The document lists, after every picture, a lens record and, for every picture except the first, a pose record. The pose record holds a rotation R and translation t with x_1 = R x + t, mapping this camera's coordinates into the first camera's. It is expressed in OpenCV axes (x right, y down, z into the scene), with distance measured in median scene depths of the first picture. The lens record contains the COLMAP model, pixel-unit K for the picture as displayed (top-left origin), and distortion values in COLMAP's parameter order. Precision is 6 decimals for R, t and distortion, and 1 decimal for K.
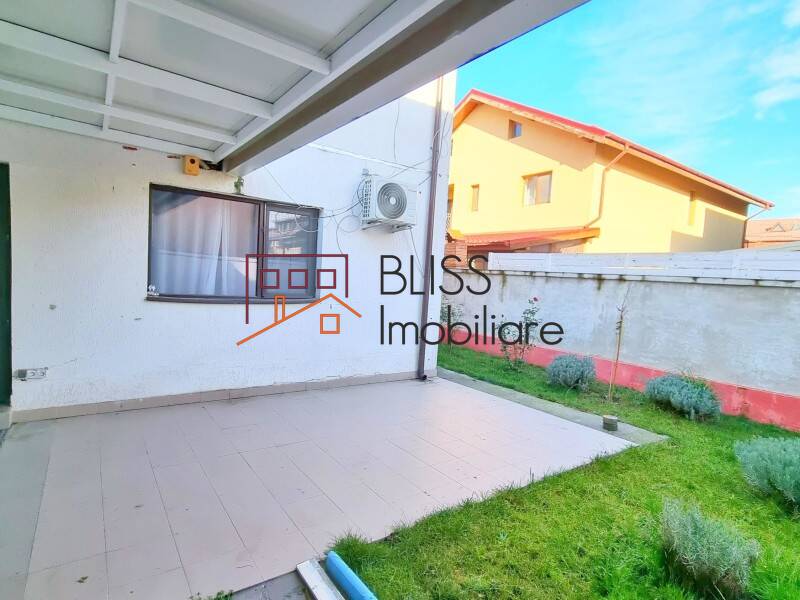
lens RADIAL K [[434.5, 0, 401.8], [0, 434.5, 300.2], [0, 0, 1]] dist [0.000873, -0.000489]
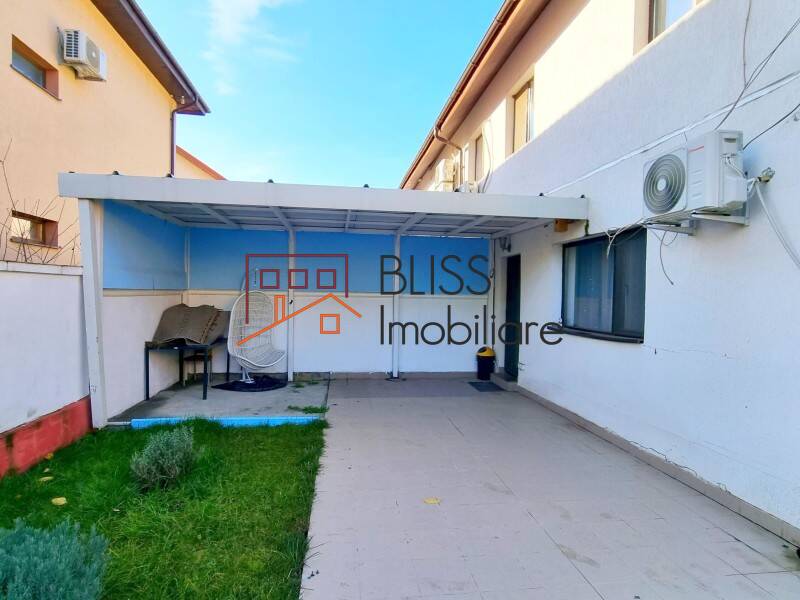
lens RADIAL K [[434.5, 0, 400.2], [0, 434.5, 302.7], [0, 0, 1]] dist [0.000873, -0.000489]
pose [[-0.464127, -0.056453, -0.883968, 0.653243], [-0.097172, 0.995189, -0.012536, -0.015269], [0.880423, 0.080078, -0.467380, 0.919087]]
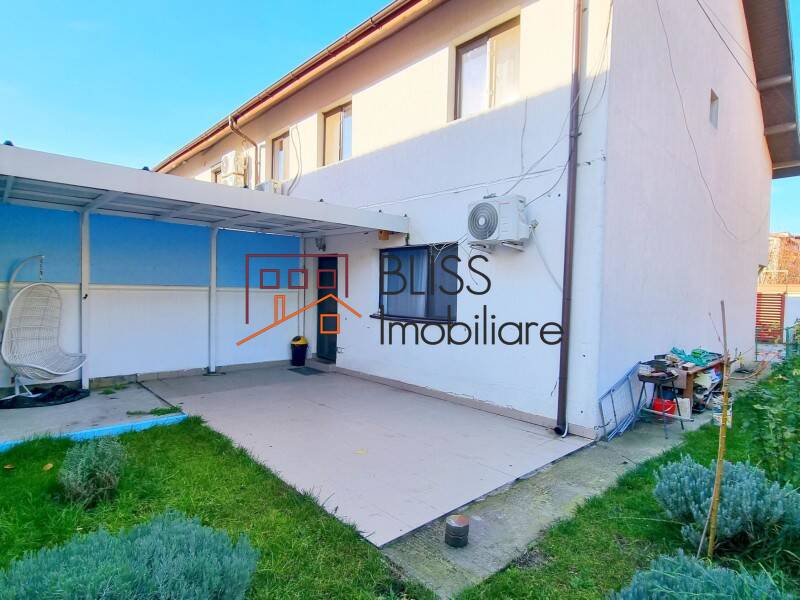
lens RADIAL K [[434.5, 0, 401.7], [0, 434.5, 302.0], [0, 0, 1]] dist [0.000873, -0.000489]
pose [[0.131837, -0.037478, -0.990563, 0.856512], [-0.069715, 0.996460, -0.046979, 0.009092], [0.988817, 0.075250, 0.128758, 0.671370]]
